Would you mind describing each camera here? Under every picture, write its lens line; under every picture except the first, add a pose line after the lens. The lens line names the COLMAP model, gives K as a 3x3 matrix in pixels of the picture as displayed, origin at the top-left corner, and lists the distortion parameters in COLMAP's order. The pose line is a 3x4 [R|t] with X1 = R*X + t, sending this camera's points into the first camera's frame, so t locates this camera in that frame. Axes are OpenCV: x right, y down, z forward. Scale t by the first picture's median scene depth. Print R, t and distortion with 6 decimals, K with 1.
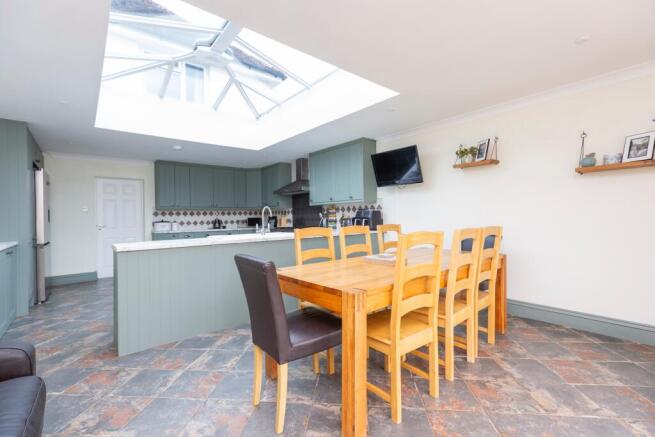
lens RADIAL K [[297.5, 0, 327.9], [0, 297.5, 220.5], [0, 0, 1]] dist [0.001753, 0.000122]
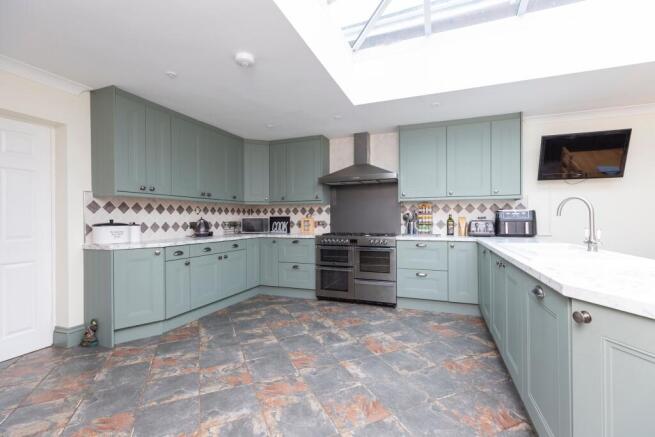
lens RADIAL K [[297.5, 0, 327.6], [0, 297.5, 217.3], [0, 0, 1]] dist [0.001753, 0.000122]
pose [[0.863527, 0.015877, 0.504053, -0.463011], [-0.004120, 0.999693, -0.024429, 0.003448], [-0.504286, 0.019019, 0.863327, 0.408483]]
